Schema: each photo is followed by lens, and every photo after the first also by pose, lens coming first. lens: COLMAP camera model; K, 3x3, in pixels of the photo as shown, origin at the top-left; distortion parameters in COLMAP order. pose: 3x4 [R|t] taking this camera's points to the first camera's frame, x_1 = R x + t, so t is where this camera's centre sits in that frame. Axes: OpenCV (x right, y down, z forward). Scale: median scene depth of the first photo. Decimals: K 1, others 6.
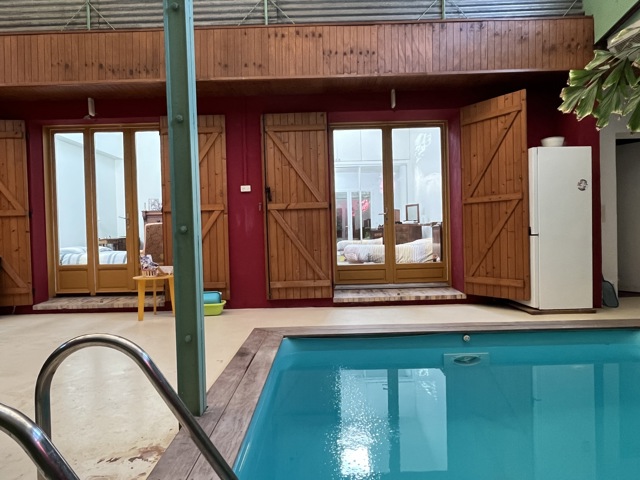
lens RADIAL K [[414.9, 0, 320.3], [0, 414.9, 238.7], [0, 0, 1]] dist [0.010831, 0.002333]
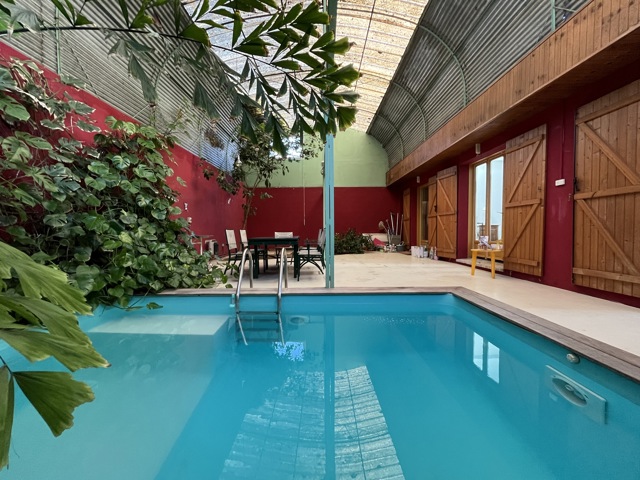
lens RADIAL K [[258.2, 0, 321.8], [0, 258.2, 240.5], [0, 0, 1]] dist [-0.010505, -0.000011]
pose [[0.012317, 0.064766, -0.997824, 0.522336], [-0.006899, 0.997882, 0.064685, -0.003289], [0.999900, 0.006087, 0.012737, 0.344656]]
